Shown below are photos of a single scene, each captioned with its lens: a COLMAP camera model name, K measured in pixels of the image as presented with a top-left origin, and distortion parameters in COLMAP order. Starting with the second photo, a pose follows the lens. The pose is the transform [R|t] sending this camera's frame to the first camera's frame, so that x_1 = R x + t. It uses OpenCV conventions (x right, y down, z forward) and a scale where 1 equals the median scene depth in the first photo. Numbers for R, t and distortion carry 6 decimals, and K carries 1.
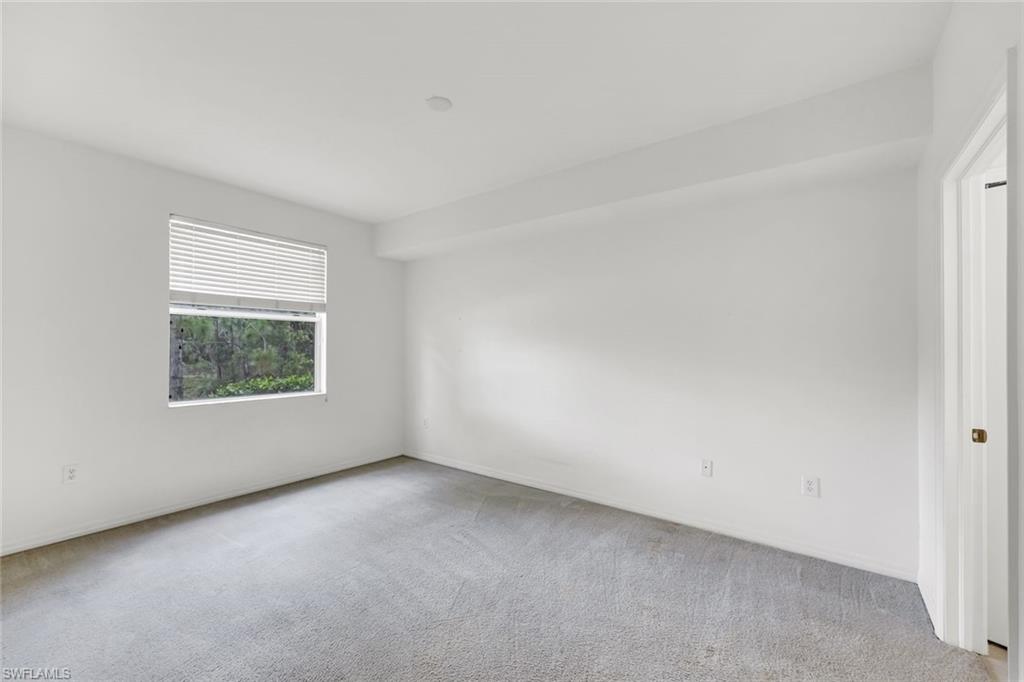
lens RADIAL K [[419.1, 0, 504.0], [0, 419.1, 341.3], [0, 0, 1]] dist [0.002380, 0.000422]
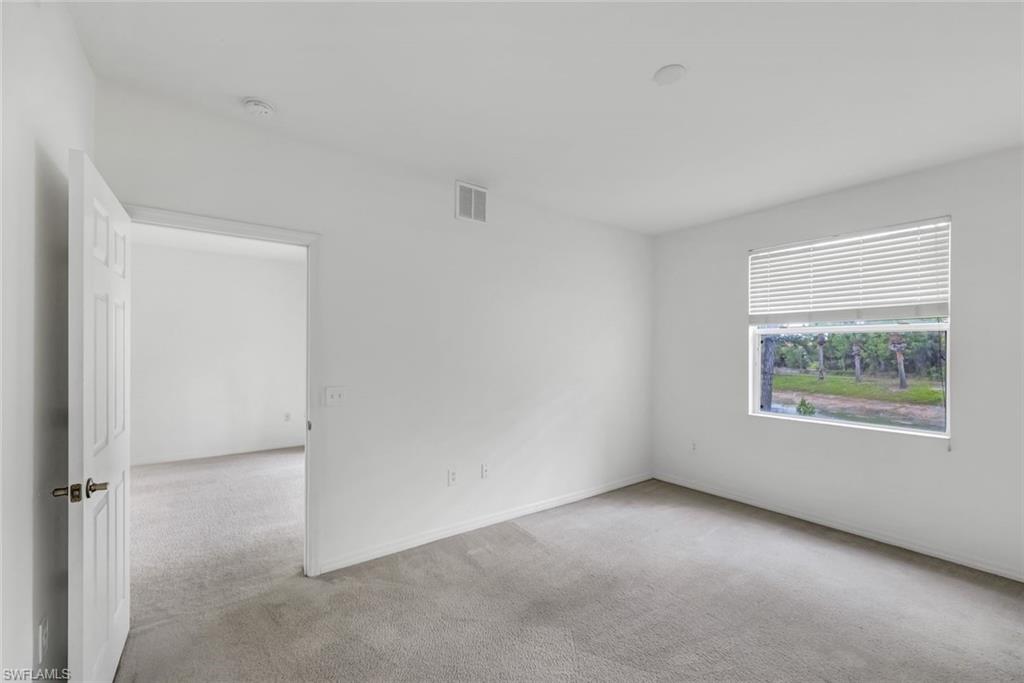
lens RADIAL K [[419.1, 0, 515.8], [0, 419.1, 350.1], [0, 0, 1]] dist [0.002380, 0.000422]
pose [[-0.258750, -0.020196, -0.965733, 0.452891], [-0.005628, 0.999796, -0.019400, 0.003151], [0.965928, 0.000415, -0.258811, 0.593603]]
